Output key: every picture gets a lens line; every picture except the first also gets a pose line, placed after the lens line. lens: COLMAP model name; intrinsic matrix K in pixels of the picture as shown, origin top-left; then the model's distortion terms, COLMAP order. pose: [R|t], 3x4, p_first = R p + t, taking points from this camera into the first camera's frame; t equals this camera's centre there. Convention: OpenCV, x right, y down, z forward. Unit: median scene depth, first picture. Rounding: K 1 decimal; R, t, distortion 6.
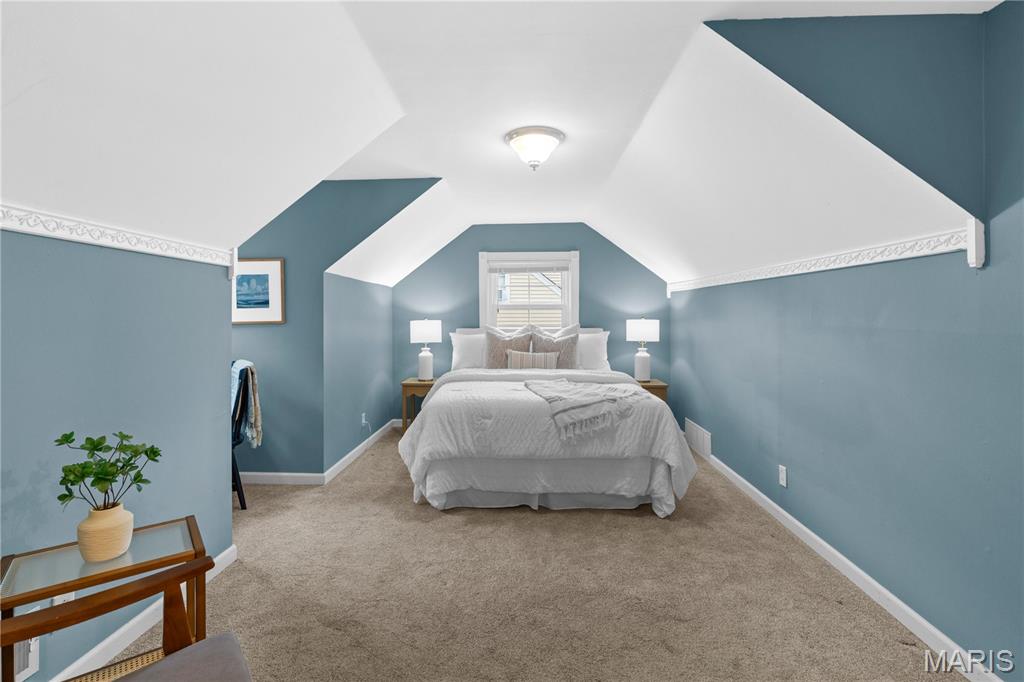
lens RADIAL K [[474.1, 0, 511.1], [0, 474.1, 316.3], [0, 0, 1]] dist [0.001345, 0.000172]
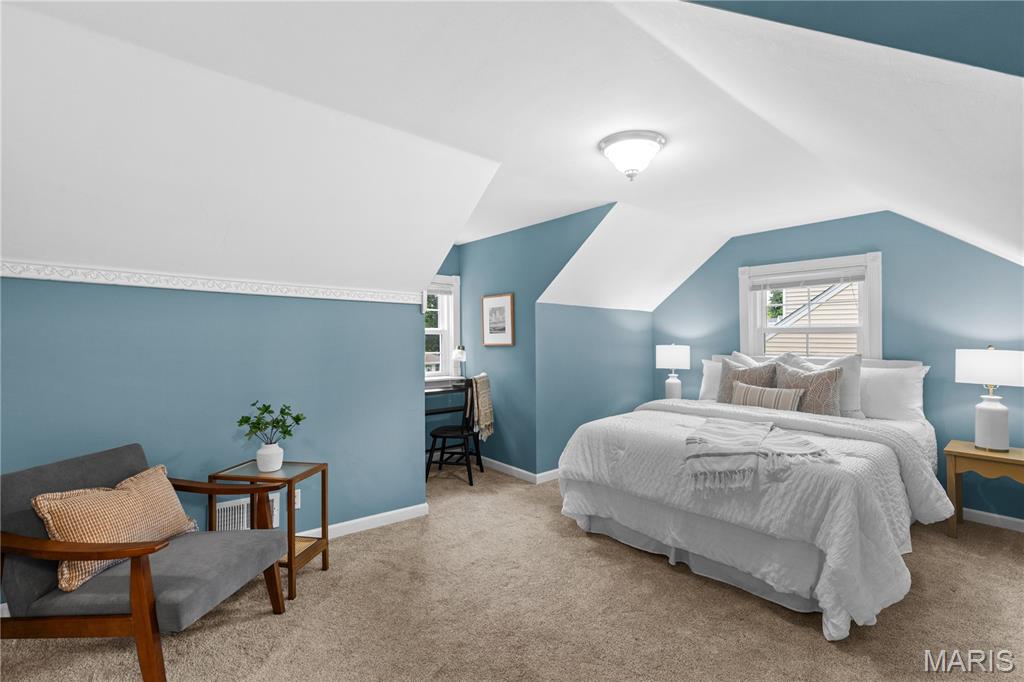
lens RADIAL K [[463.9, 0, 504.6], [0, 463.9, 338.9], [0, 0, 1]] dist [0.000709, -0.000071]
pose [[0.678789, 0.005463, -0.734313, 0.459400], [-0.007755, 0.999970, 0.000270, -0.003620], [0.734293, 0.005511, 0.678811, 0.192055]]
